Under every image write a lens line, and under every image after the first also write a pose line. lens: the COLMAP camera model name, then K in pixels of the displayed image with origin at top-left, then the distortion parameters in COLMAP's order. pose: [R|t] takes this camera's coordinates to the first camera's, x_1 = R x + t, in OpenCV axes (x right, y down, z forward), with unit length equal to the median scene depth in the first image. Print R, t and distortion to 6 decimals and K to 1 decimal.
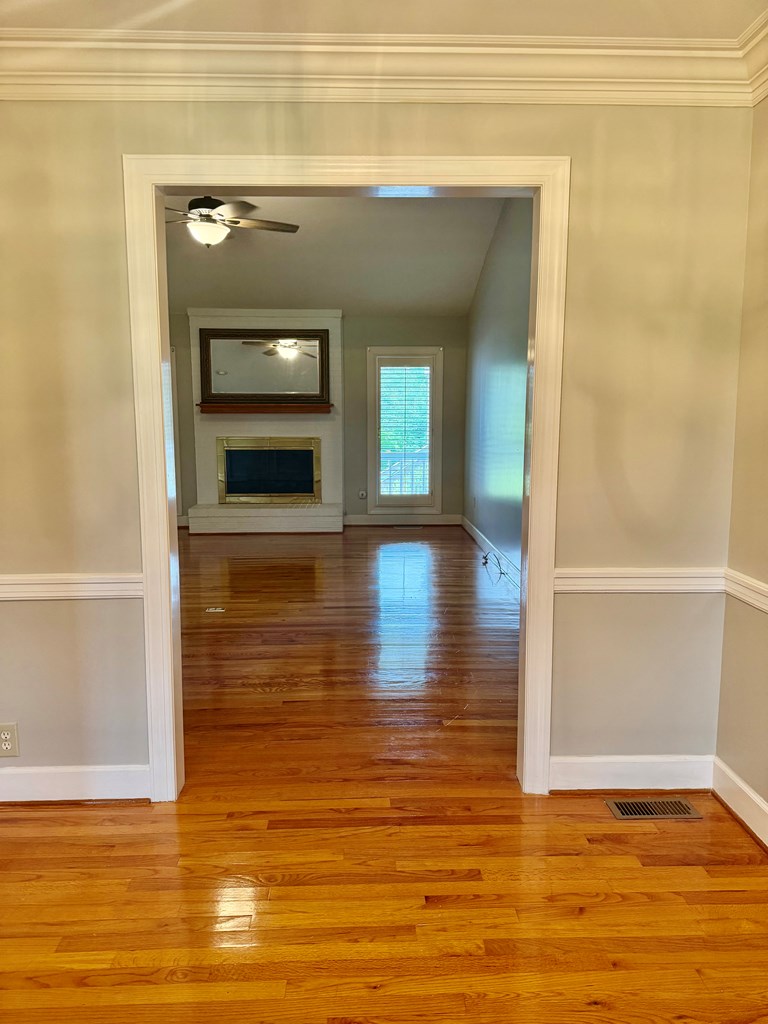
lens RADIAL K [[726.1, 0, 384.0], [0, 726.1, 512.0], [0, 0, 1]] dist [0.123087, -0.162567]
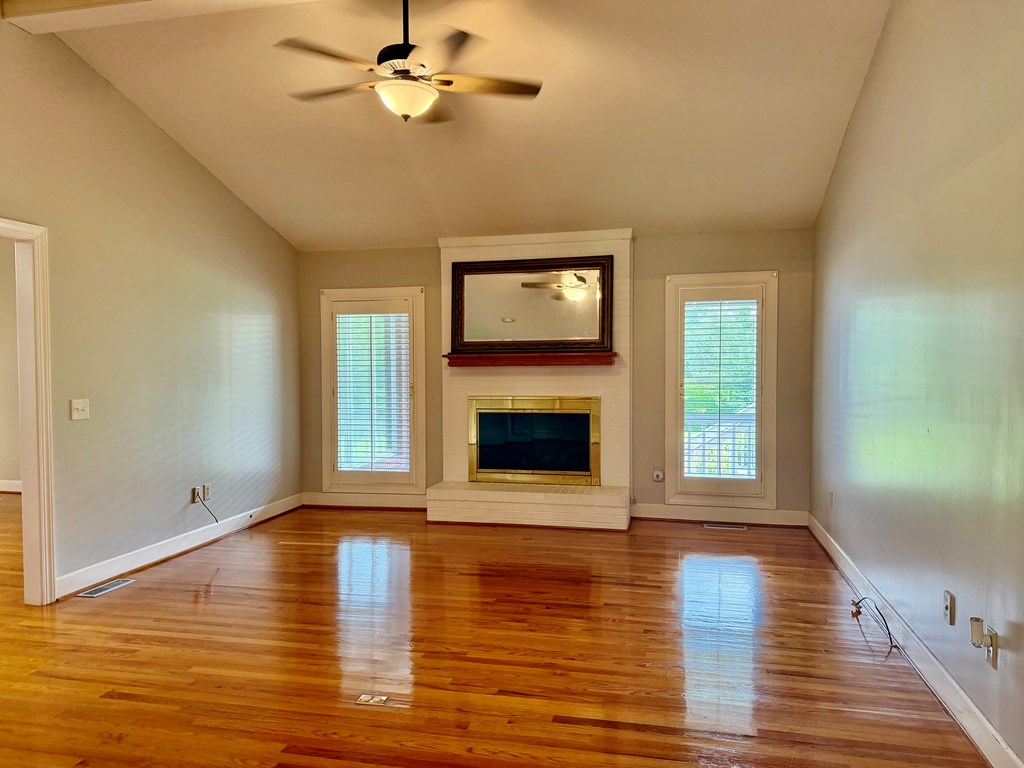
lens RADIAL K [[726.1, 0, 514.2], [0, 726.1, 387.9], [0, 0, 1]] dist [0.123087, -0.162567]
pose [[0.965912, 0.002974, -0.258852, 0.020718], [-0.031214, 0.993976, -0.105054, -0.031231], [0.256981, 0.109553, 0.960187, 0.263859]]
